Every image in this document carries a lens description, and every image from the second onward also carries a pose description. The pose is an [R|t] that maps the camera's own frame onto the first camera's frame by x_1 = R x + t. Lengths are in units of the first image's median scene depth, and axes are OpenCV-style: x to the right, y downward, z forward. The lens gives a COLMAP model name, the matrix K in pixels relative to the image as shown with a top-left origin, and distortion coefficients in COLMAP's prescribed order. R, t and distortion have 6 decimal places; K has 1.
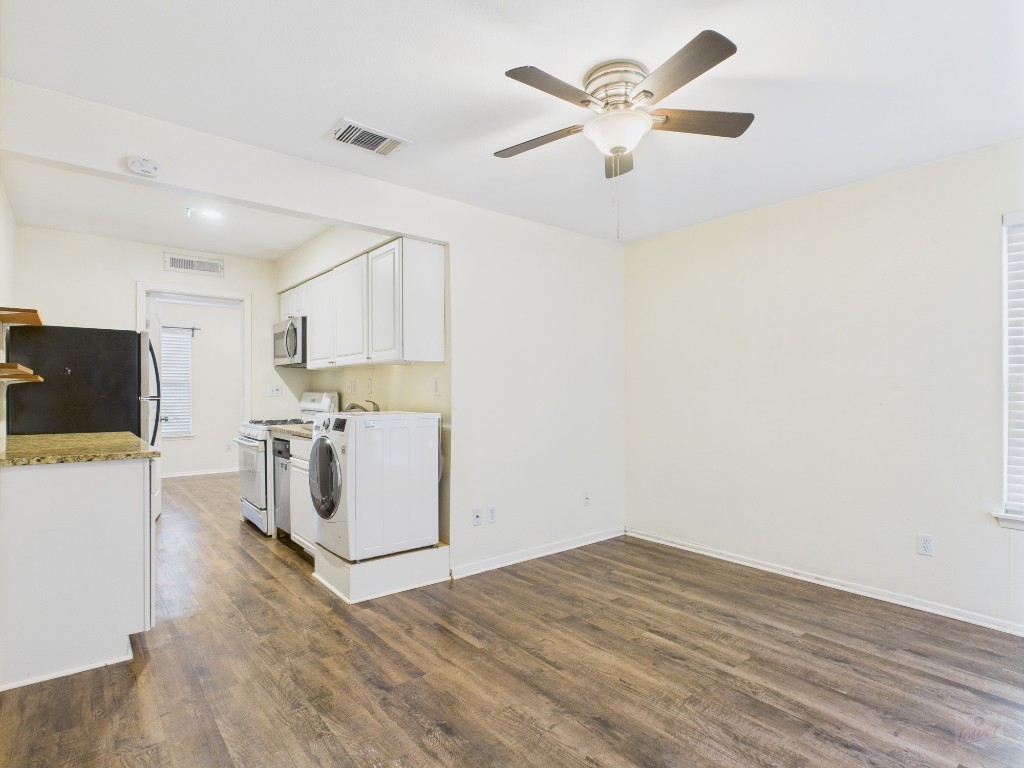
lens RADIAL K [[540.3, 0, 512.6], [0, 540.3, 390.9], [0, 0, 1]] dist [0.003355, 0.001297]
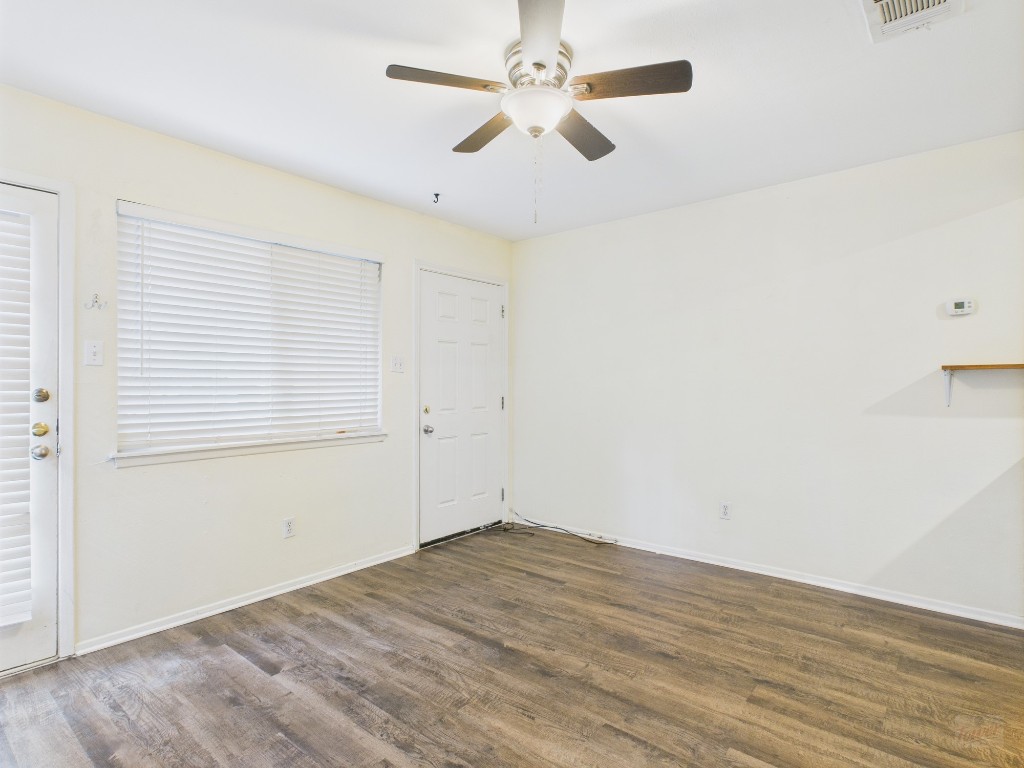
lens RADIAL K [[540.3, 0, 507.4], [0, 540.3, 388.5], [0, 0, 1]] dist [0.003355, 0.001297]
pose [[-0.984072, 0.000633, -0.177767, 0.368107], [-0.000209, 0.999989, 0.004720, 0.002683], [0.177768, 0.004682, -0.984061, 1.721935]]
